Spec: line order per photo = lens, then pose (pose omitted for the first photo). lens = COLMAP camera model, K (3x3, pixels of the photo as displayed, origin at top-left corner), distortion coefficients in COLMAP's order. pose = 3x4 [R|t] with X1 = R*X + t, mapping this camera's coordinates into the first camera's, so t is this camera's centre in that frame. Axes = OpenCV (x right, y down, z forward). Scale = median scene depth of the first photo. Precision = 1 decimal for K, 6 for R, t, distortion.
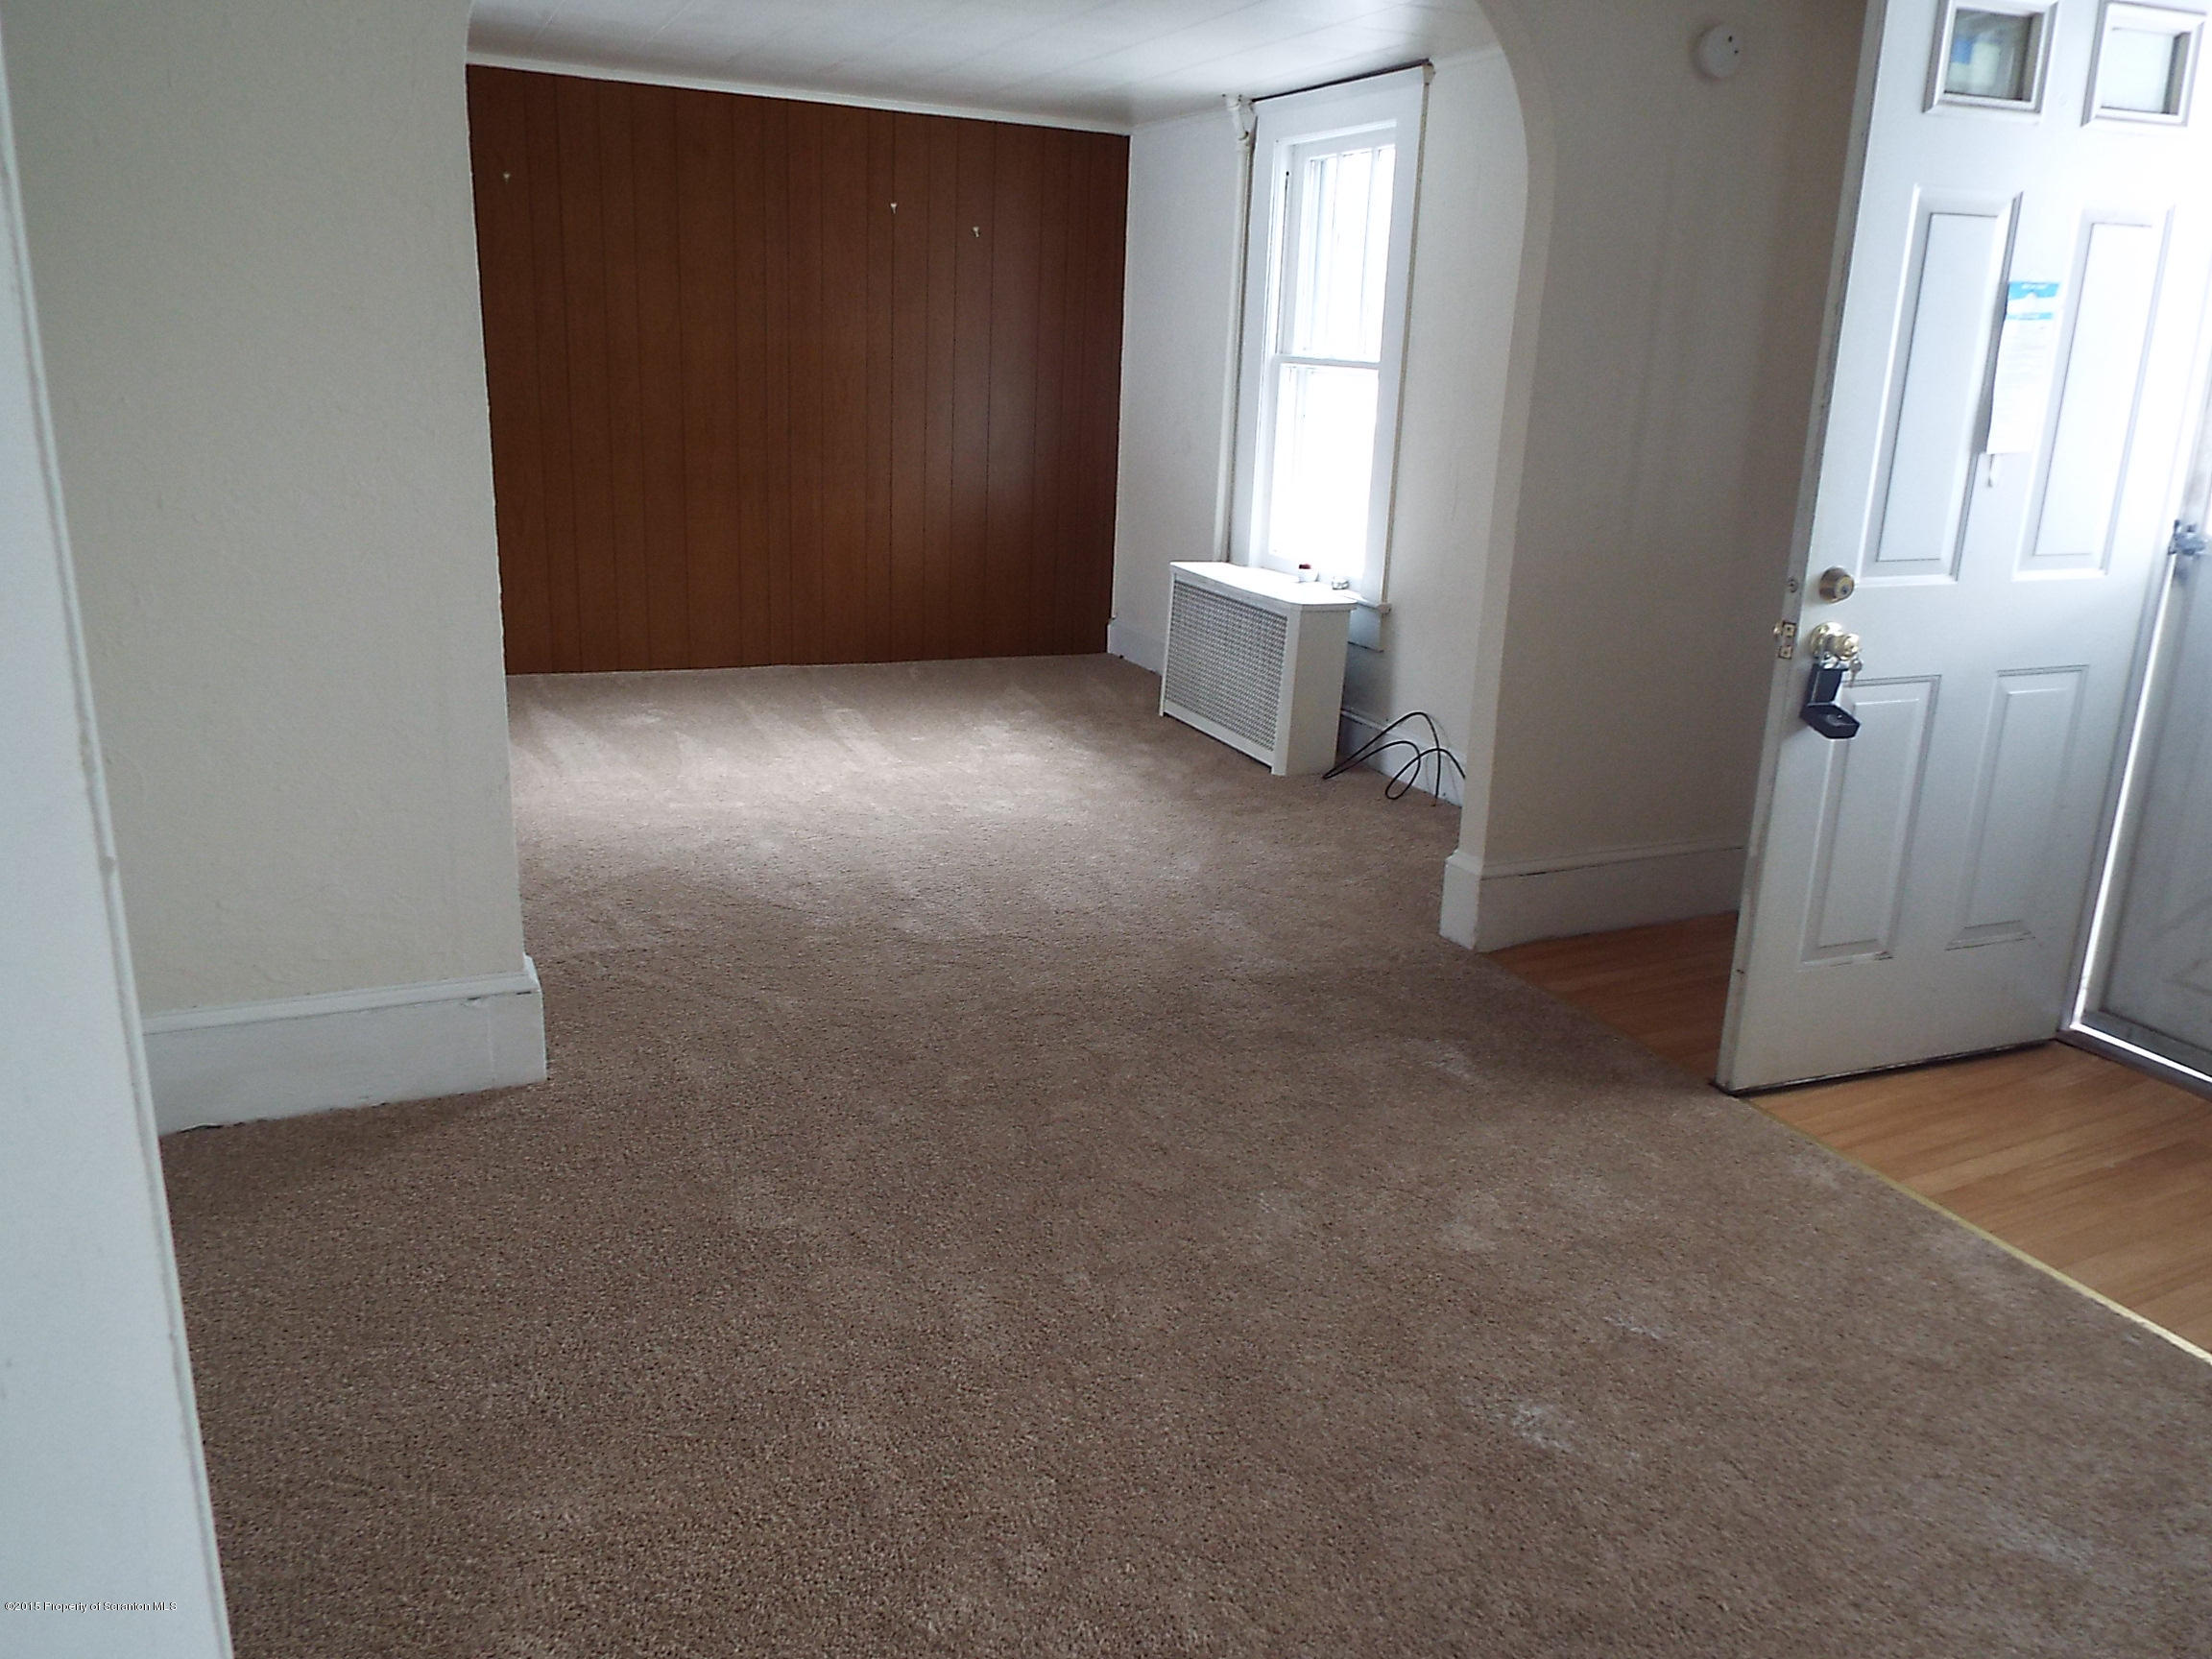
lens RADIAL K [[1584.2, 0, 1118.0], [0, 1584.2, 822.7], [0, 0, 1]] dist [-0.005484, -0.005860]
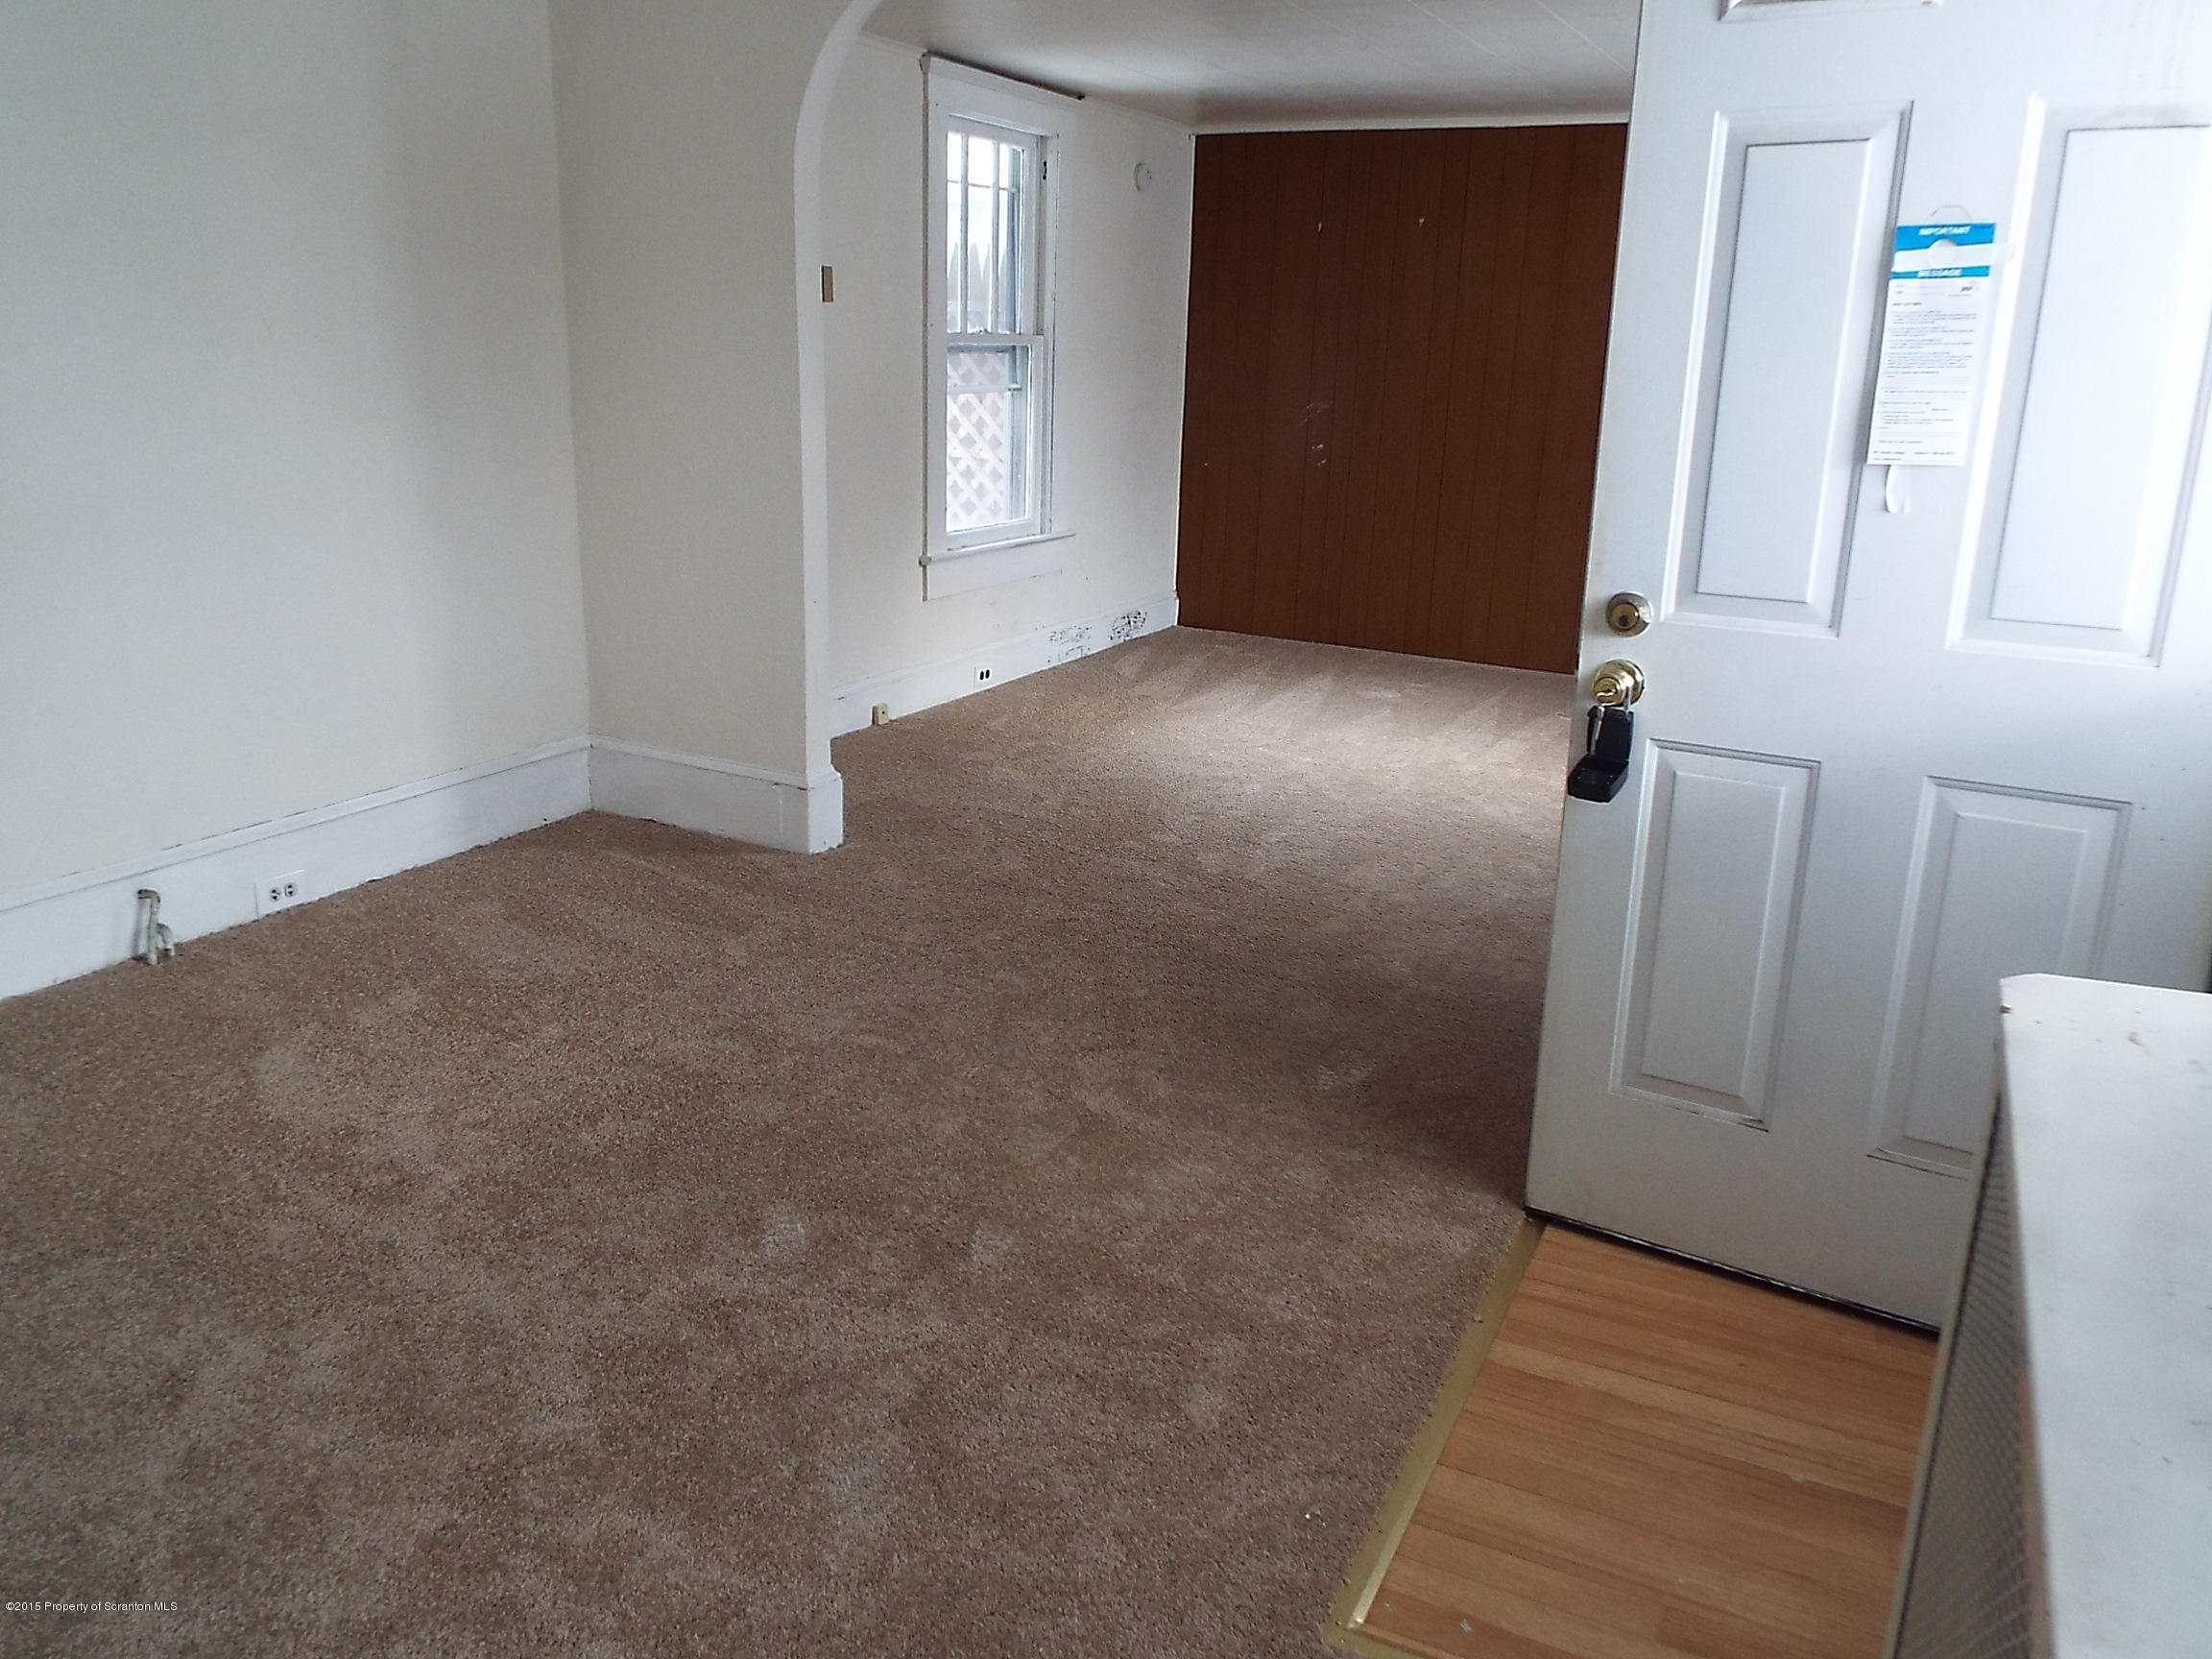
lens RADIAL K [[1584.2, 0, 1125.7], [0, 1584.2, 822.8], [0, 0, 1]] dist [-0.005484, -0.005860]
pose [[0.618842, 0.213627, -0.755909, 0.901660], [-0.230999, 0.969251, 0.084806, -0.054489], [0.750782, 0.122133, 0.649161, 0.282123]]
